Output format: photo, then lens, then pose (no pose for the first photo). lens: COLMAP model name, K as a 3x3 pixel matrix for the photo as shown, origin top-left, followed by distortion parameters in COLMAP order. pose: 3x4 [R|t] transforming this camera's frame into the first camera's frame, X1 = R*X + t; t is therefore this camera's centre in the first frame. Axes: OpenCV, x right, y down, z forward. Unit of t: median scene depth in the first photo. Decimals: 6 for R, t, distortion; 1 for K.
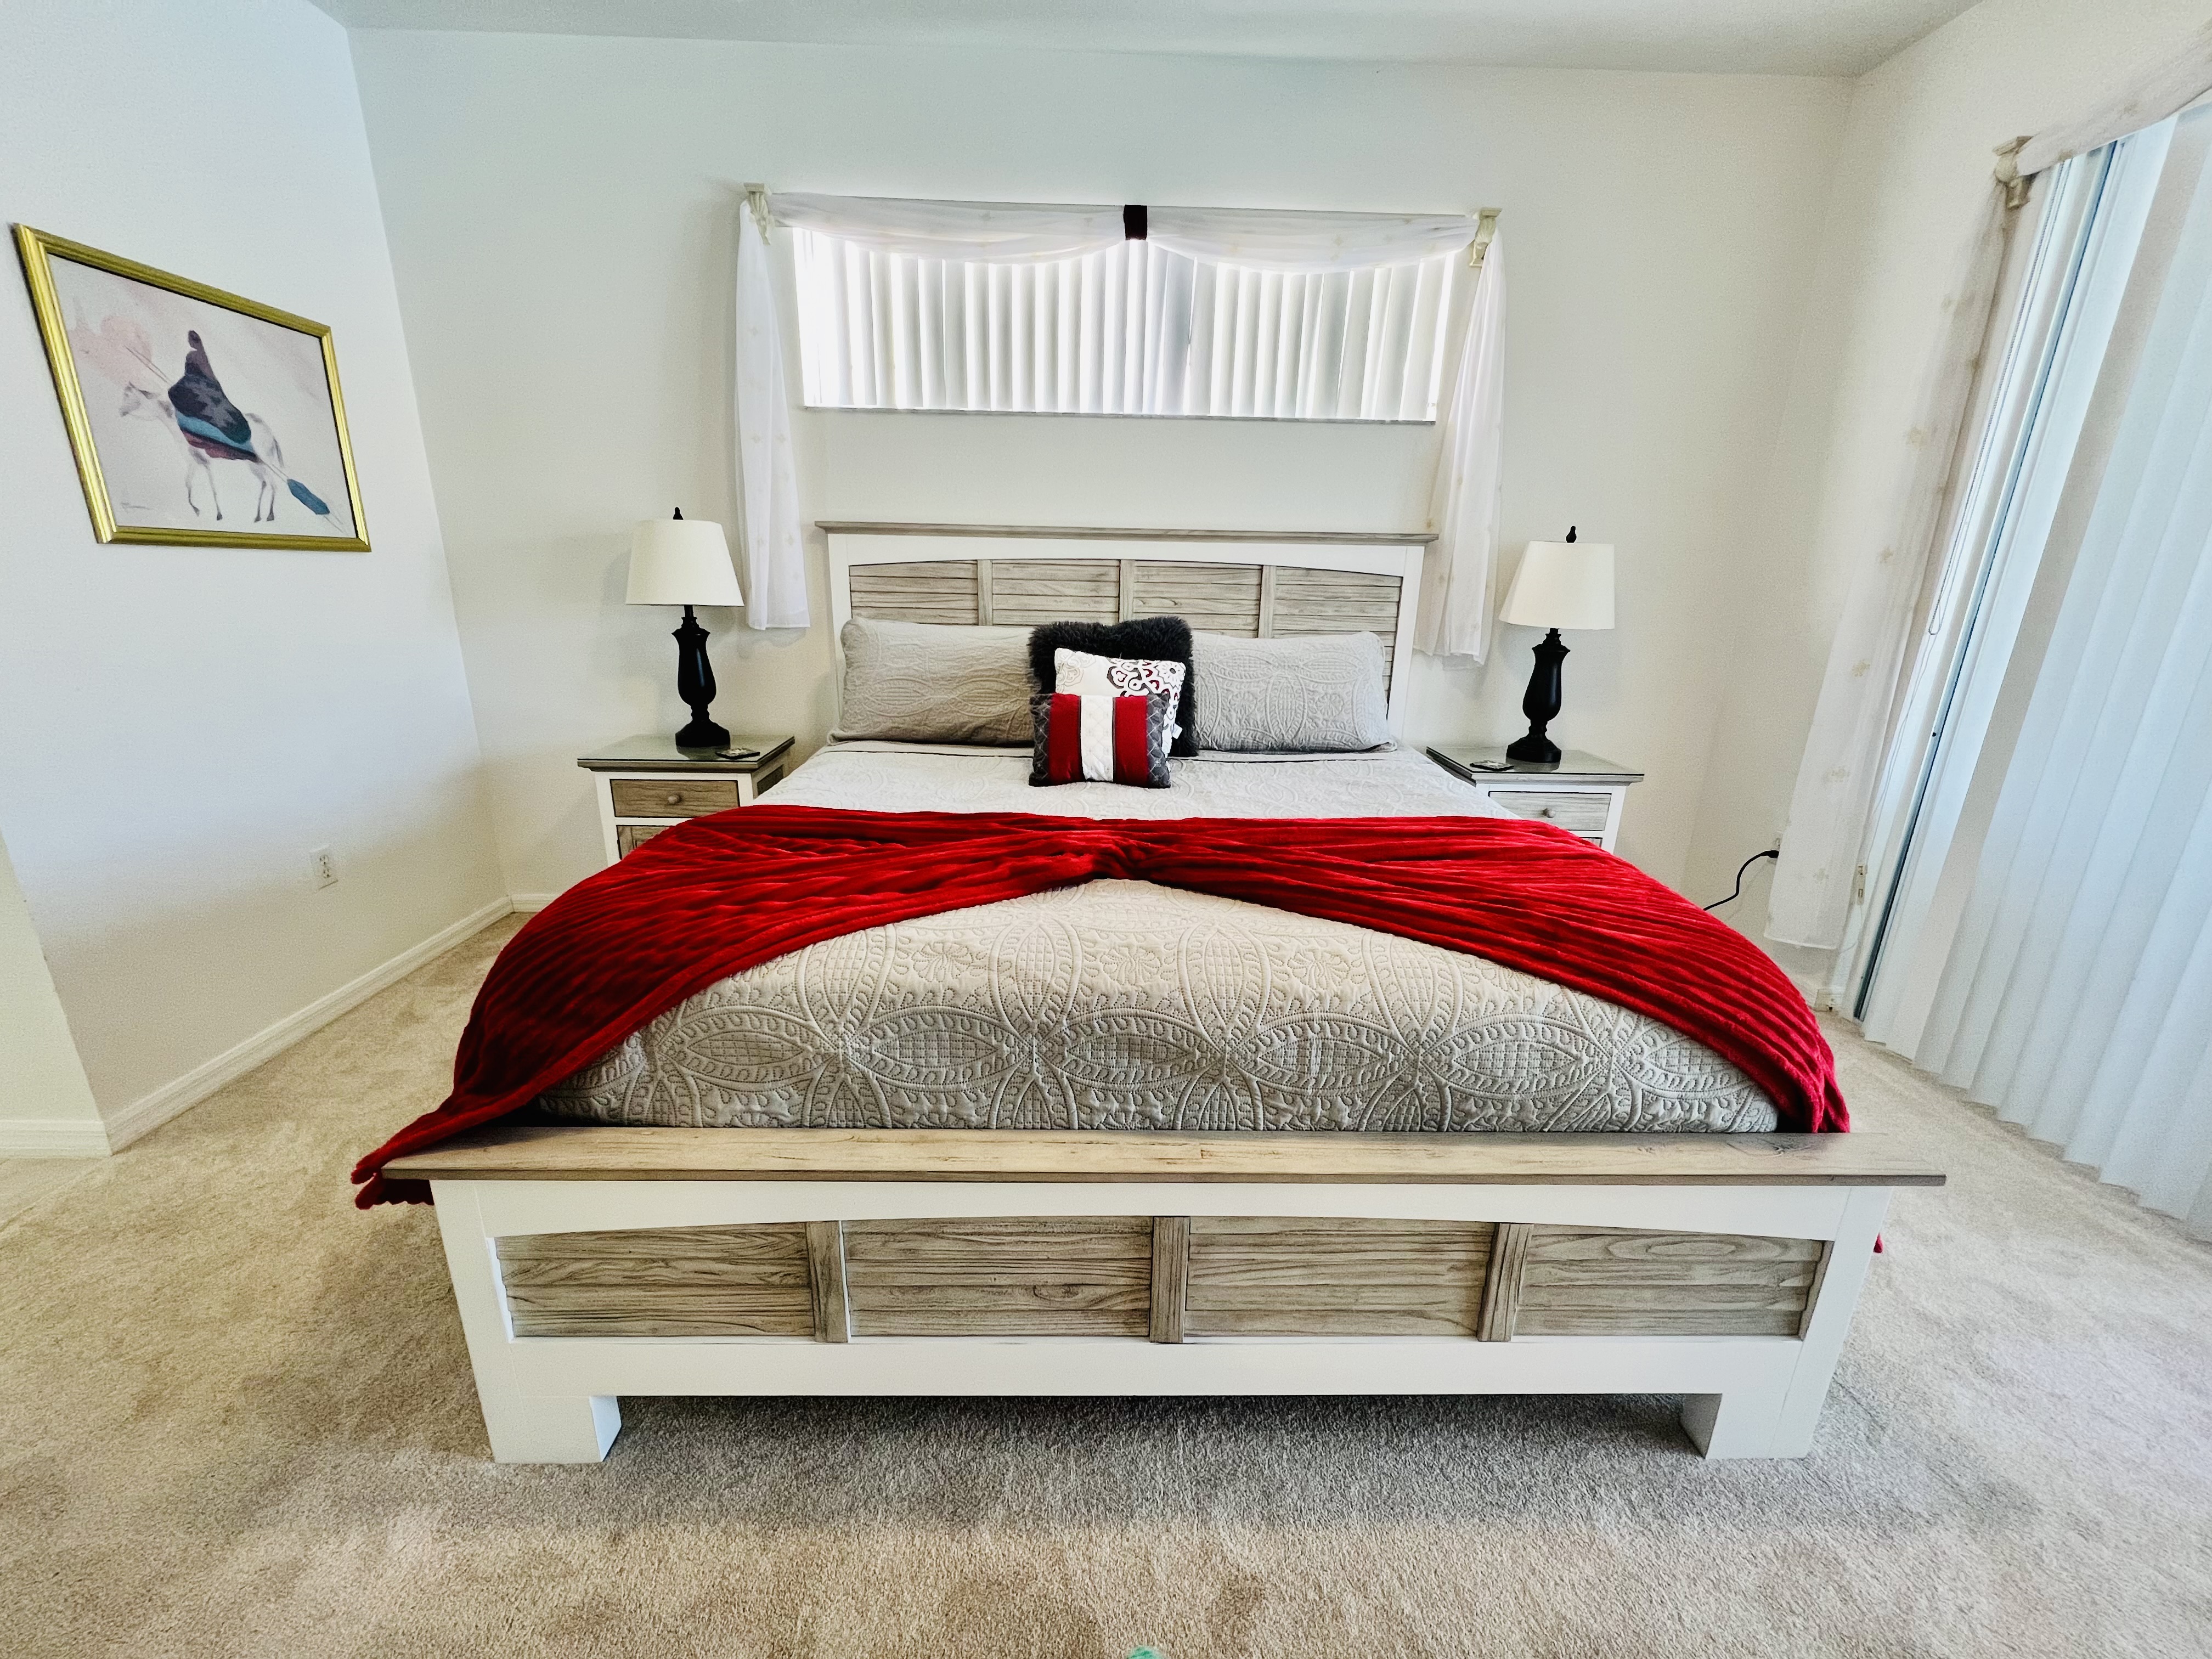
lens RADIAL K [[879.7, 0, 1115.2], [0, 879.7, 819.5], [0, 0, 1]] dist [-0.000750, 0.000001]
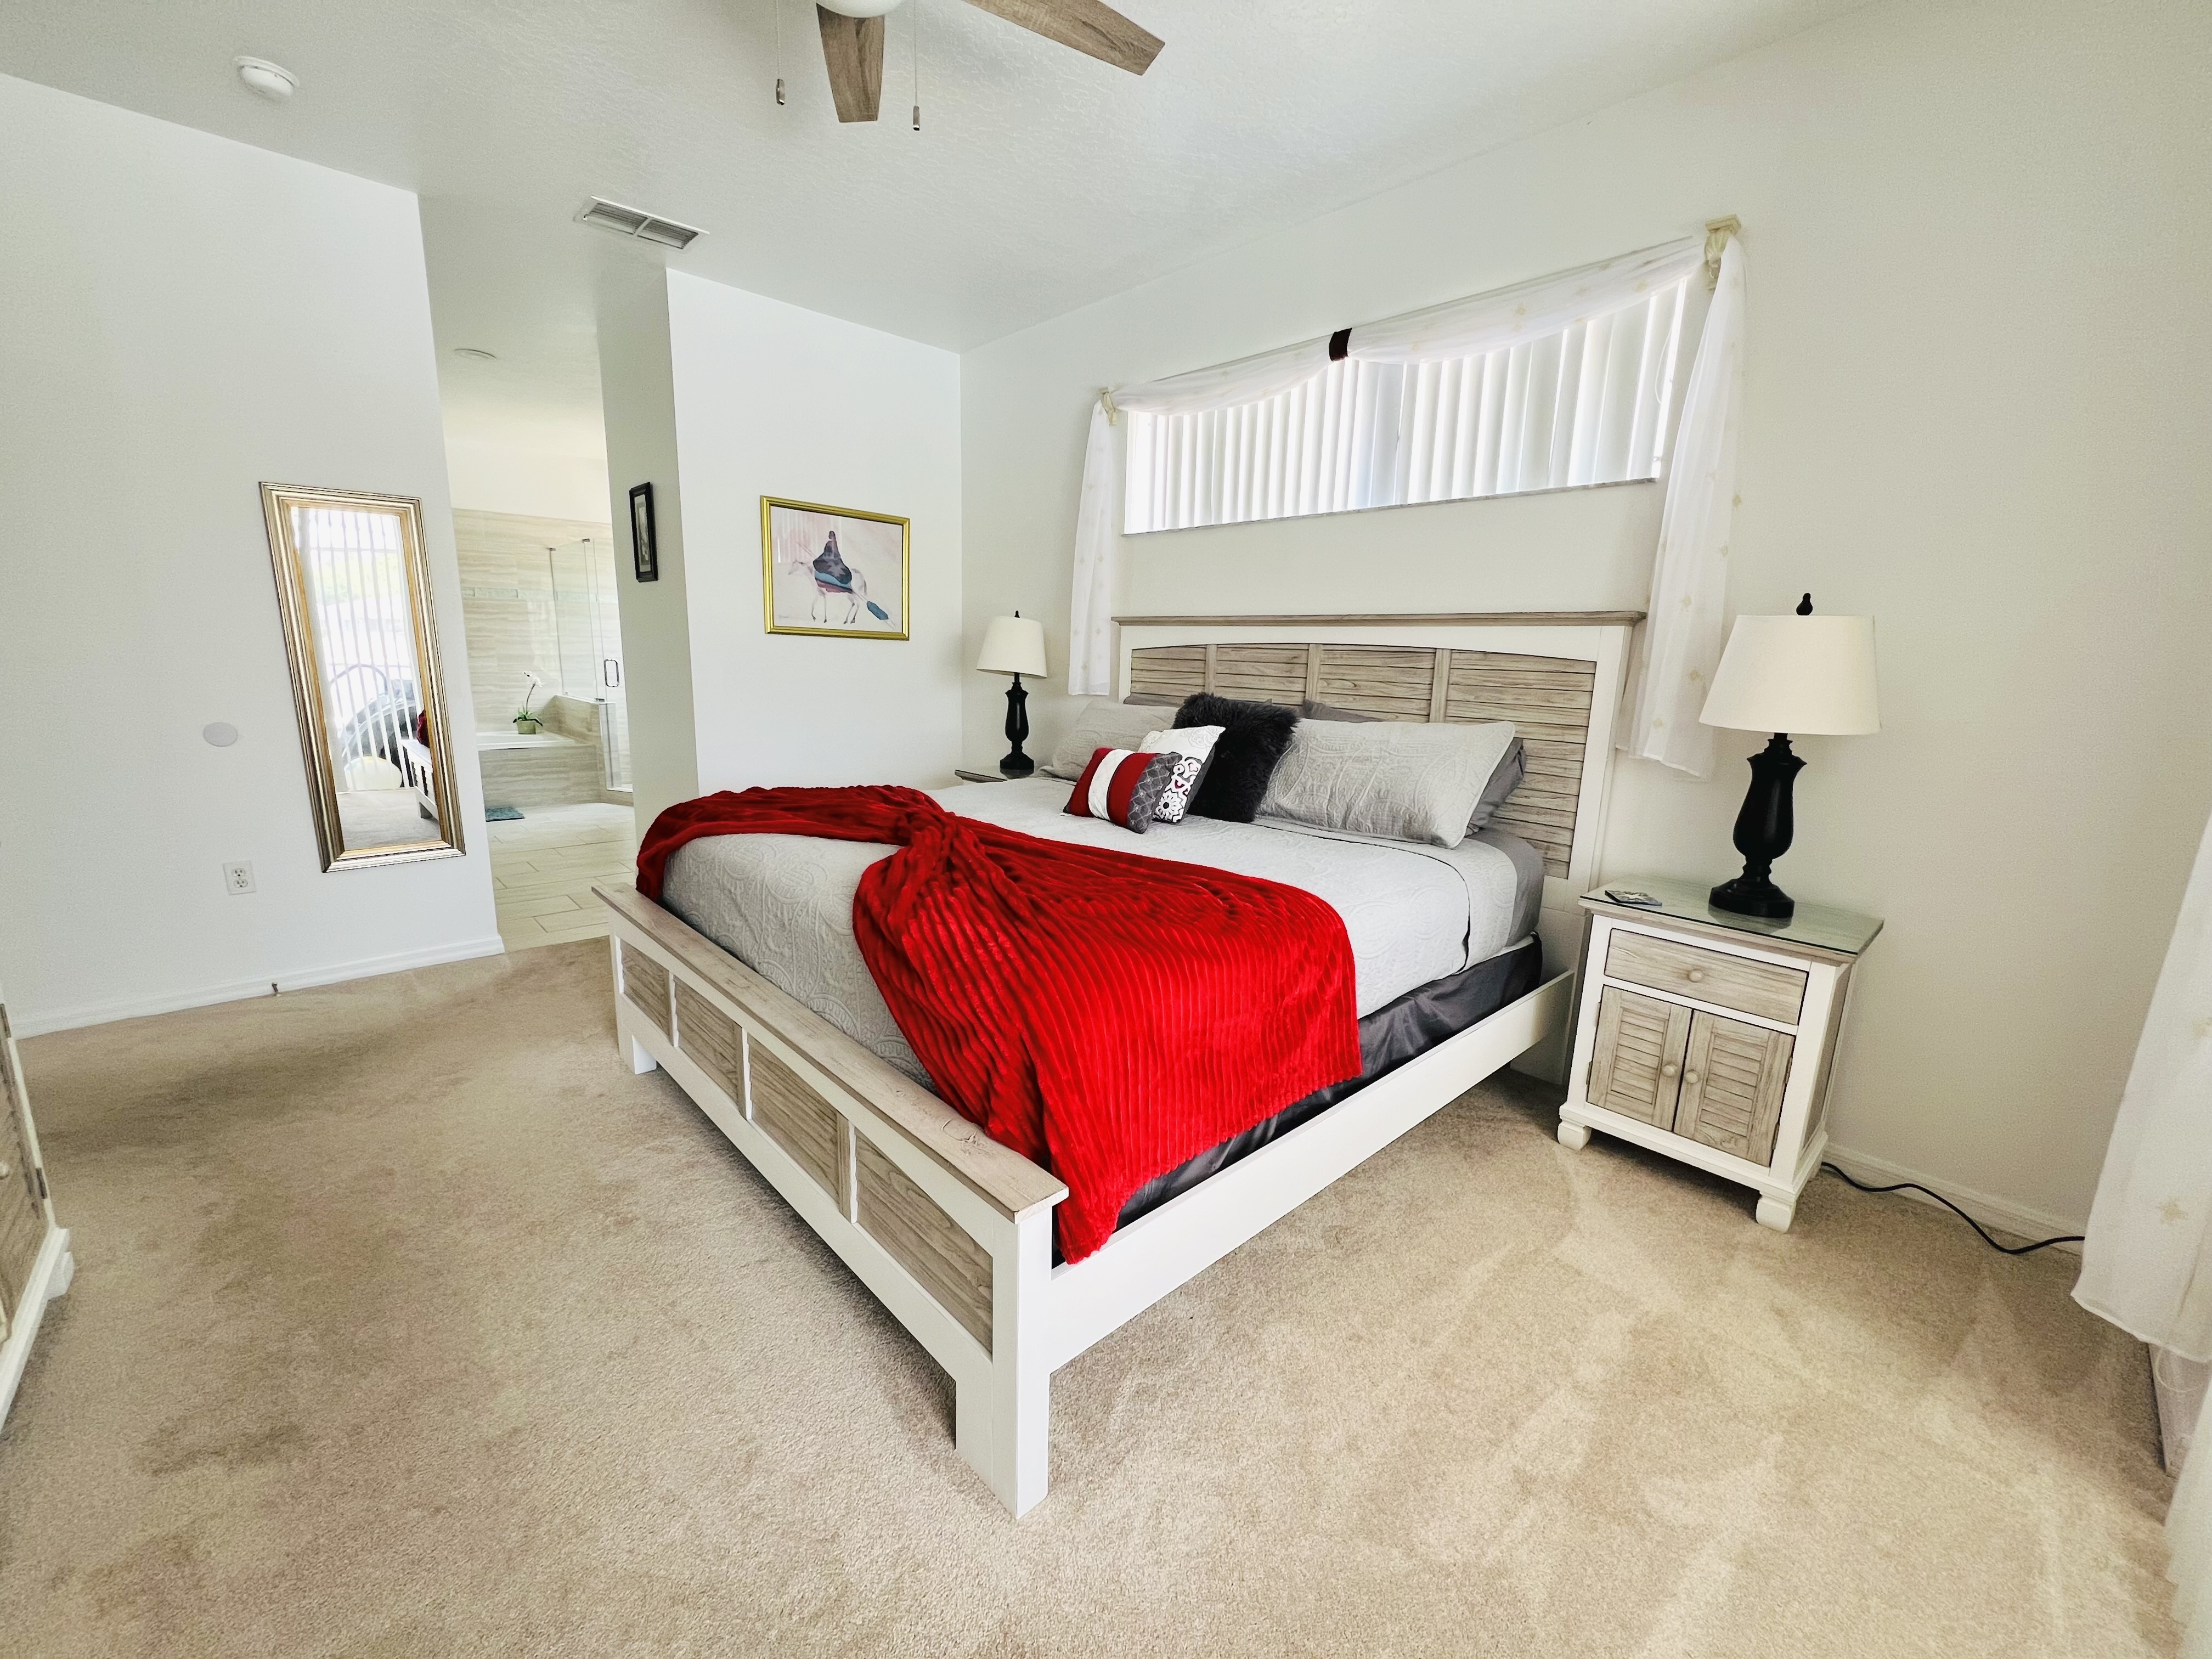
lens RADIAL K [[876.3, 0, 1121.5], [0, 876.3, 835.2], [0, 0, 1]] dist [-0.000787, 0.000004]
pose [[0.677863, 0.150374, -0.719645, 0.697506], [-0.220076, 0.975477, -0.003467, -0.013494], [0.701476, 0.160727, 0.694333, 0.140991]]
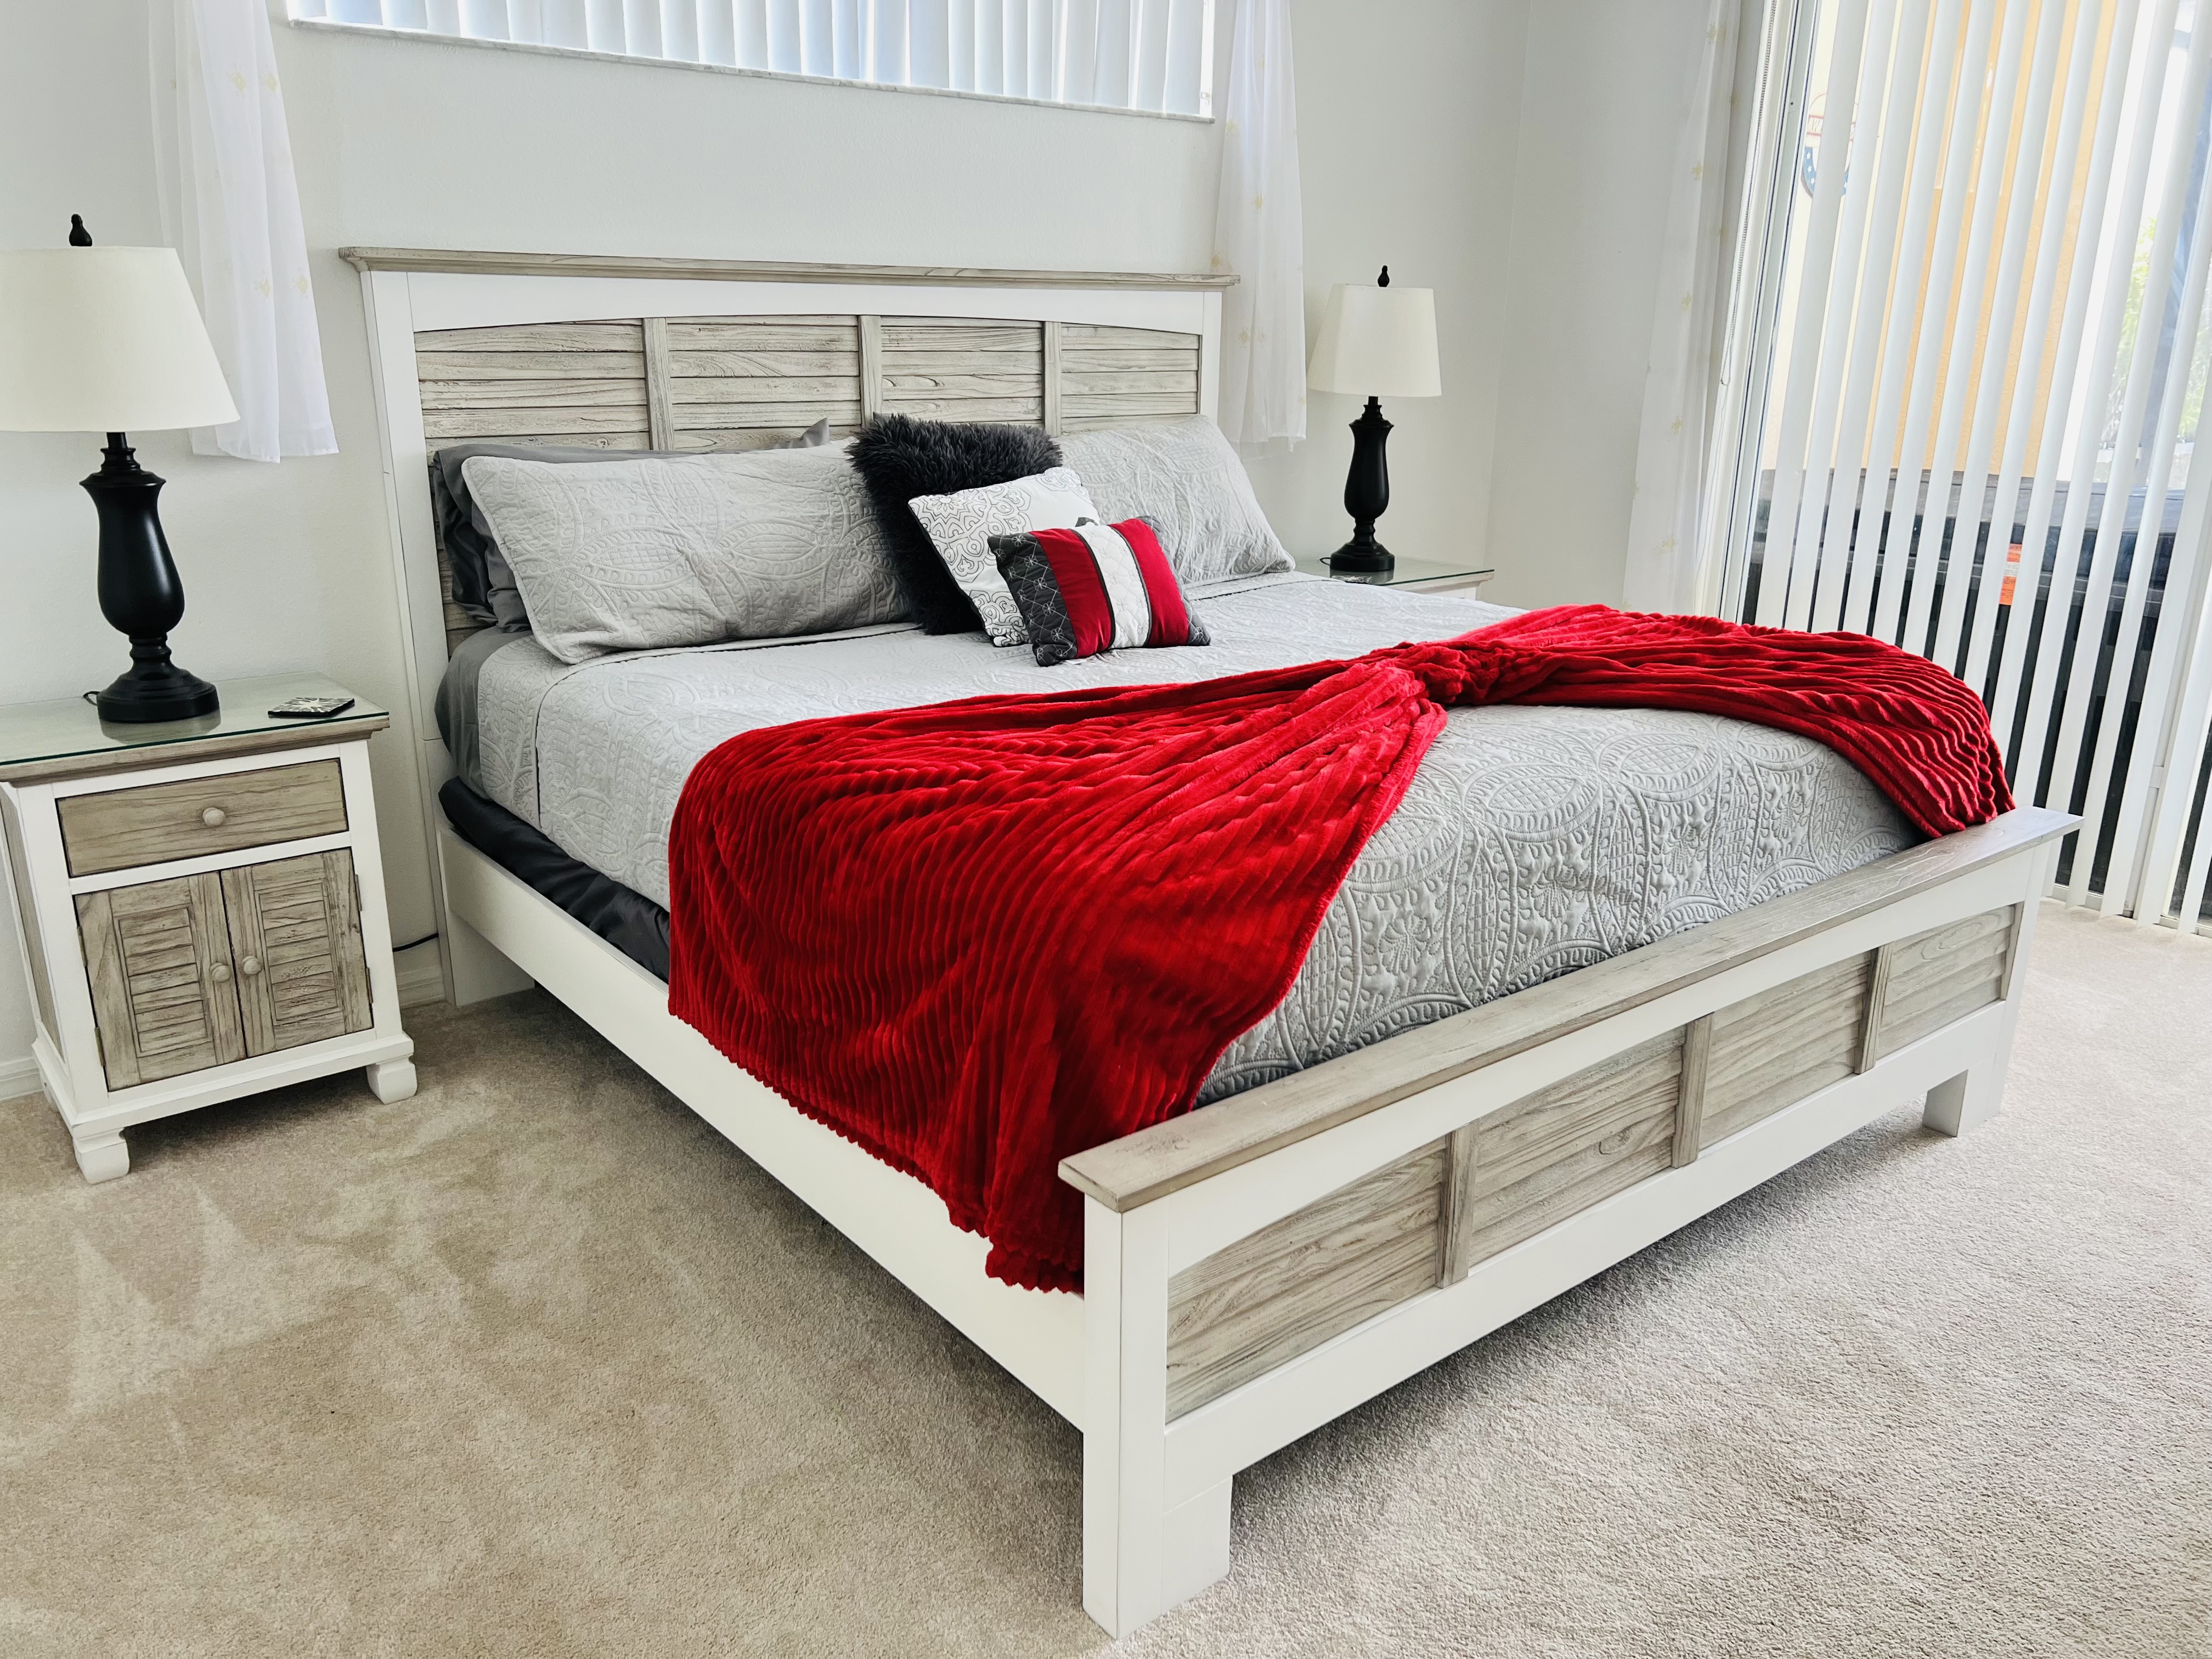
lens RADIAL K [[1613.0, 0, 1106.0], [0, 1613.0, 829.5], [0, 0, 1]] dist [0.037474, -0.064901]
pose [[0.801399, -0.192046, 0.566461, -0.610753], [0.176327, 0.980820, 0.083068, -0.002648], [-0.571550, 0.033311, 0.819891, -0.031522]]
